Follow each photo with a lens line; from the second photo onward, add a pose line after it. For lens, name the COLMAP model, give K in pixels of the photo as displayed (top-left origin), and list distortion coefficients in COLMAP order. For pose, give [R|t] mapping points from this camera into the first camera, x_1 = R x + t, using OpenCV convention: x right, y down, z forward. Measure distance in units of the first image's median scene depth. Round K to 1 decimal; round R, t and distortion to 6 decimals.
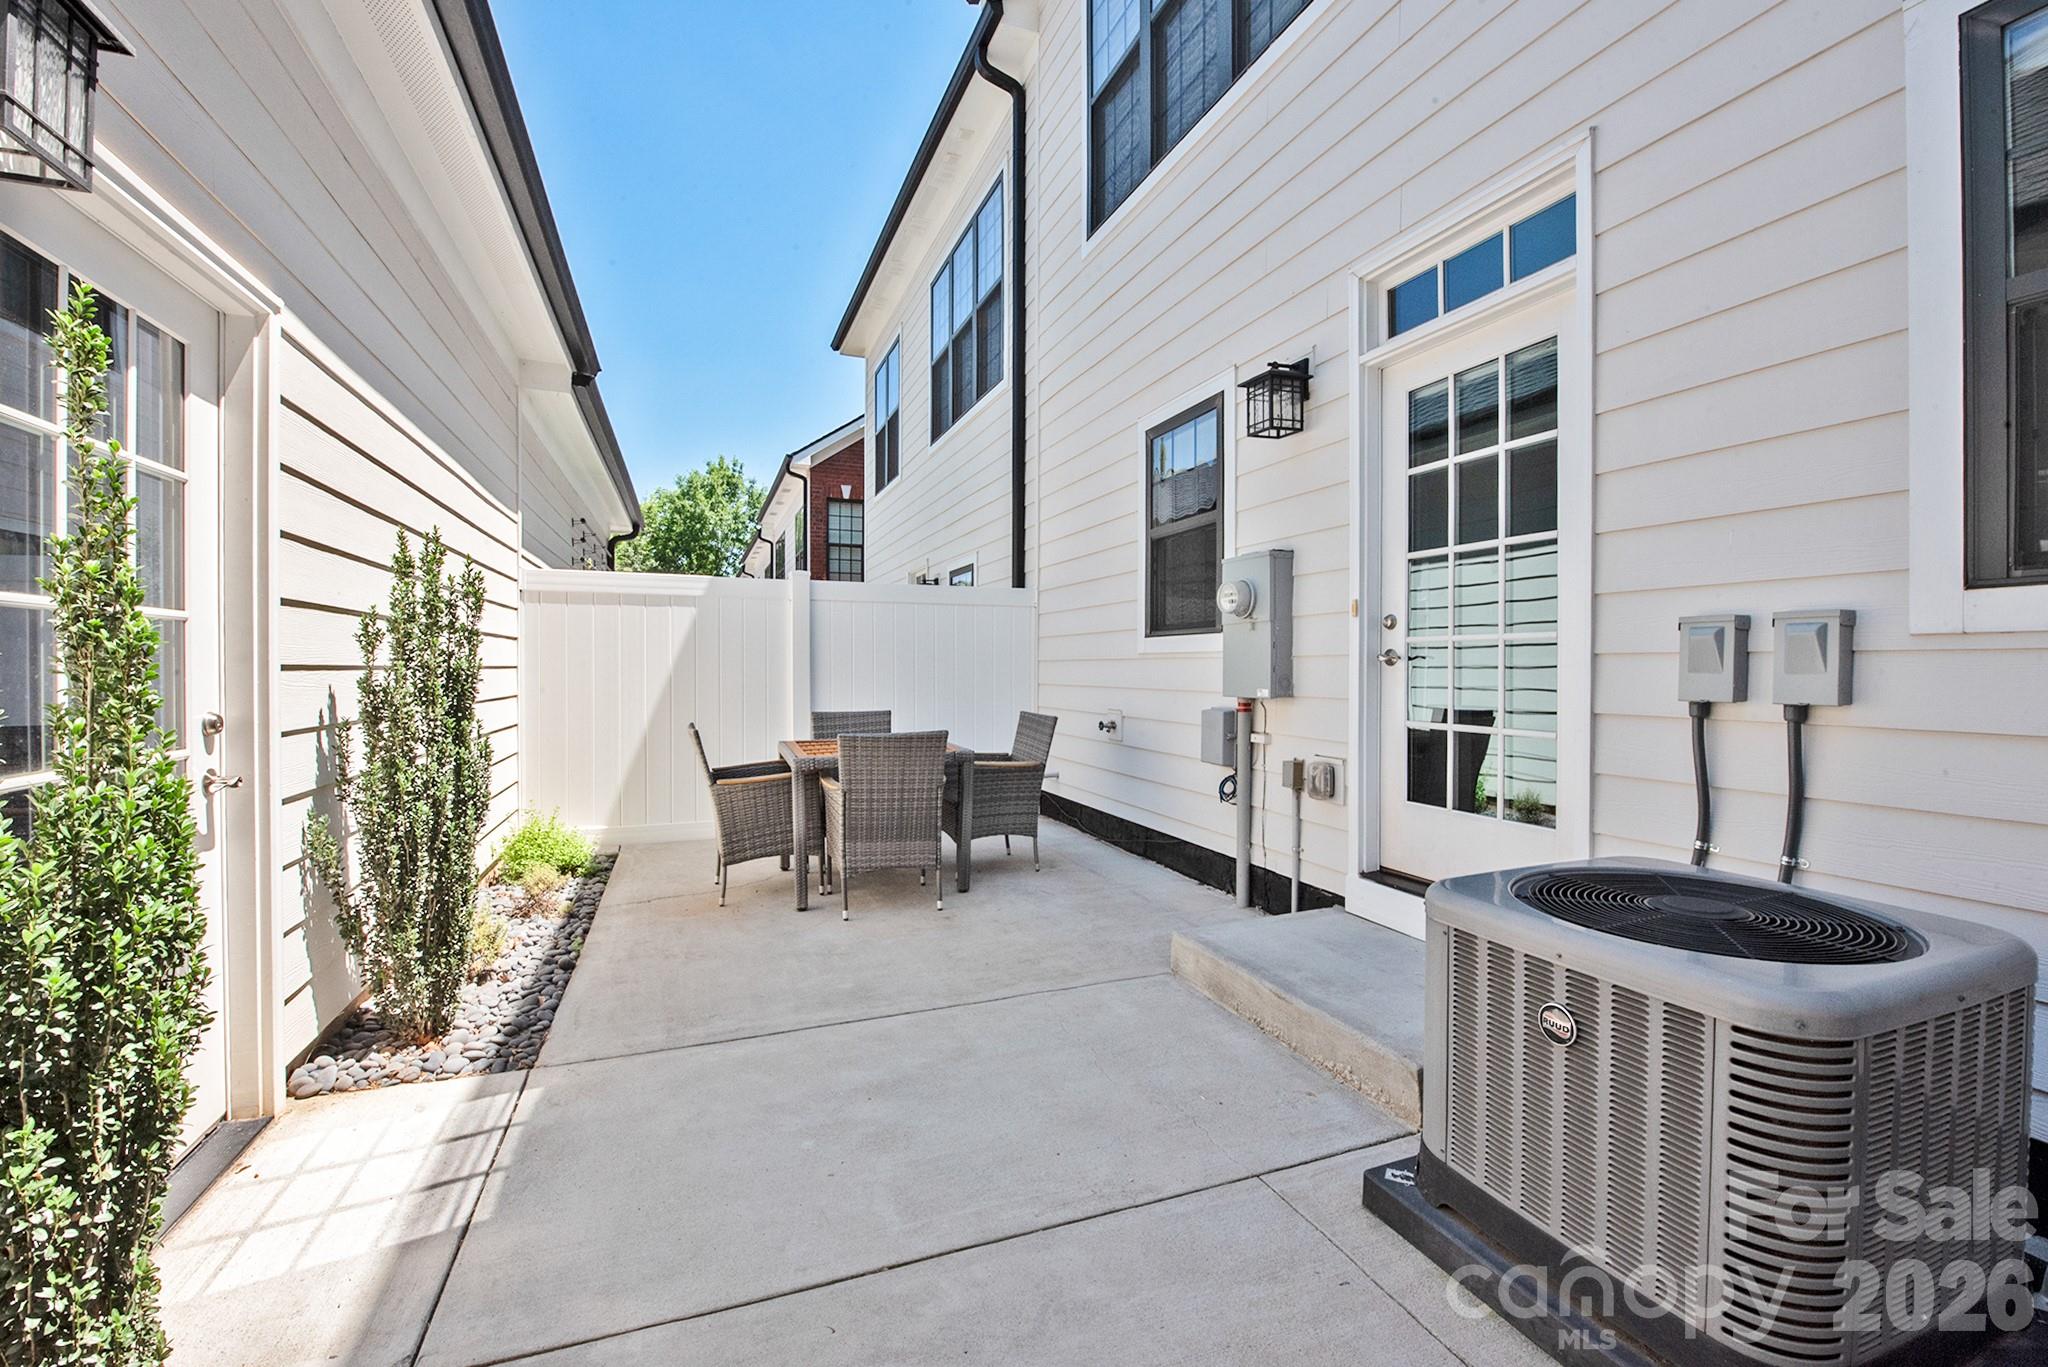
lens RADIAL K [[883.5, 0, 1025.0], [0, 883.5, 639.5], [0, 0, 1]] dist [-0.000180, 0.000004]
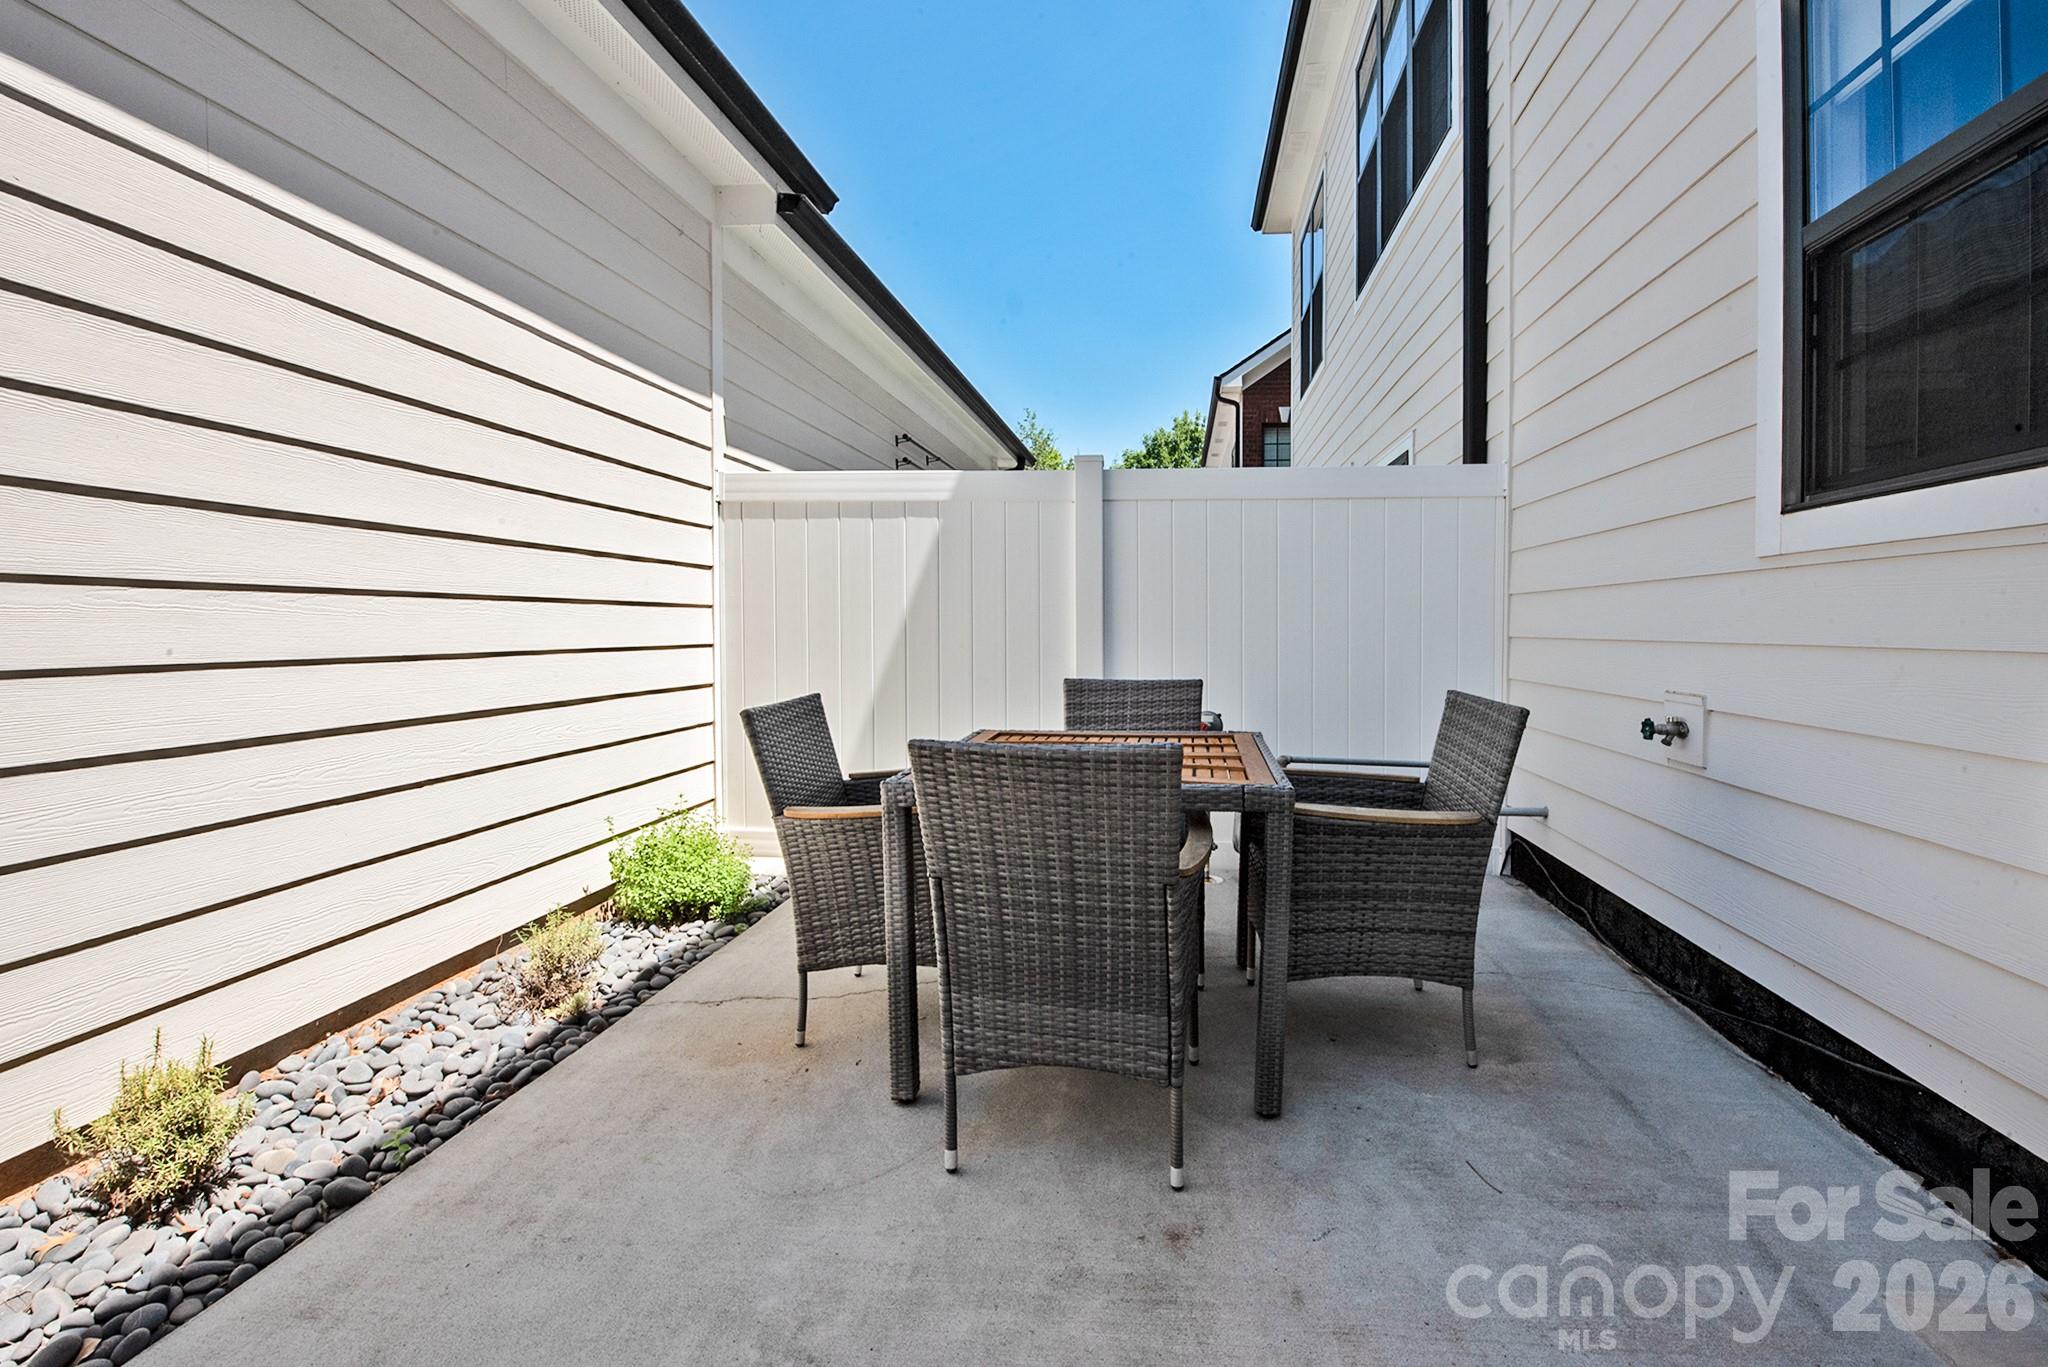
lens RADIAL K [[890.3, 0, 1087.2], [0, 890.3, 636.0], [0, 0, 1]] dist [-0.016743, 0.000123]
pose [[0.893945, 0.006061, -0.448135, 0.034824], [0.012085, 0.999219, 0.037621, 0.032606], [0.448013, -0.039046, 0.893174, 0.492899]]
